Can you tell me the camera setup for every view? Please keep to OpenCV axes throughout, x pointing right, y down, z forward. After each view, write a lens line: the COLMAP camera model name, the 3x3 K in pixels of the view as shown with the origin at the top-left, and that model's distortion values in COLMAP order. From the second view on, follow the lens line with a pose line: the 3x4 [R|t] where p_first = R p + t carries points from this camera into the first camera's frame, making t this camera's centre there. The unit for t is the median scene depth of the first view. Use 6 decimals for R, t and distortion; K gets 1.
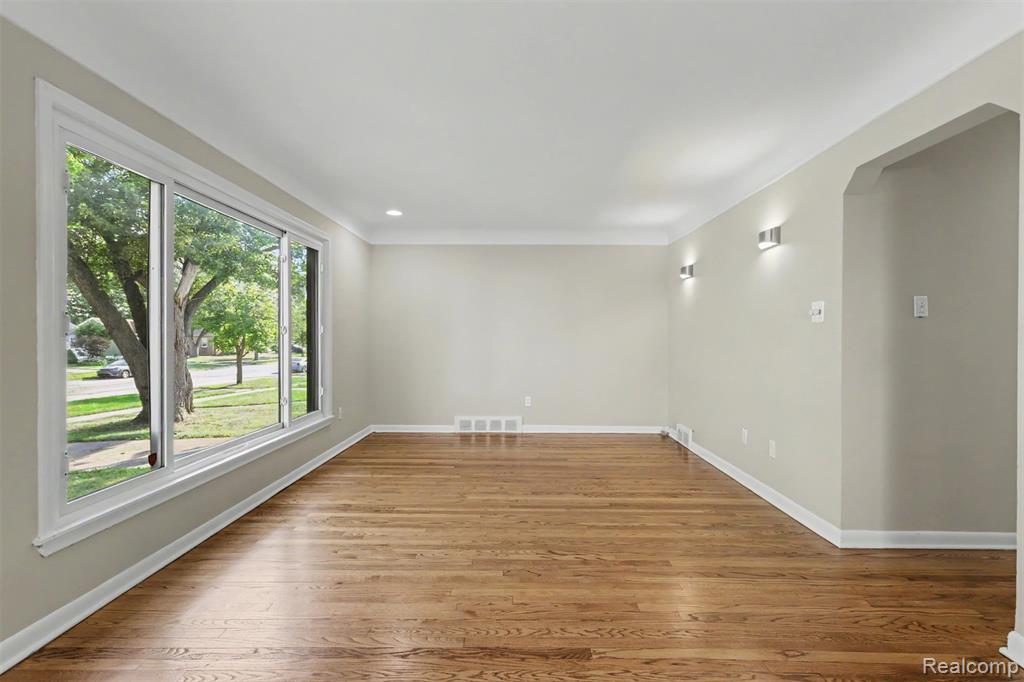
lens RADIAL K [[472.0, 0, 512.0], [0, 472.0, 341.0], [0, 0, 1]] dist [-0.000010, -0.000002]
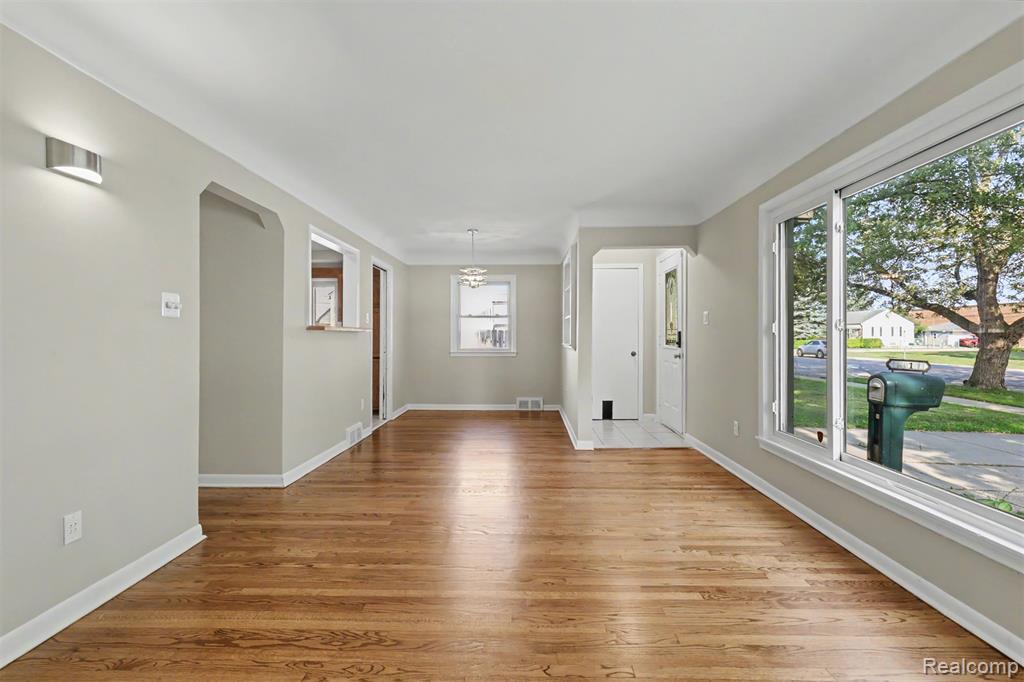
lens RADIAL K [[455.6, 0, 512.0], [0, 455.6, 341.0], [0, 0, 1]] dist [-0.000027, -0.000002]
pose [[-0.999785, -0.002548, 0.020590, 0.002865], [-0.002176, 0.999835, 0.018059, -0.011815], [-0.020632, 0.018010, -0.999625, 1.768503]]
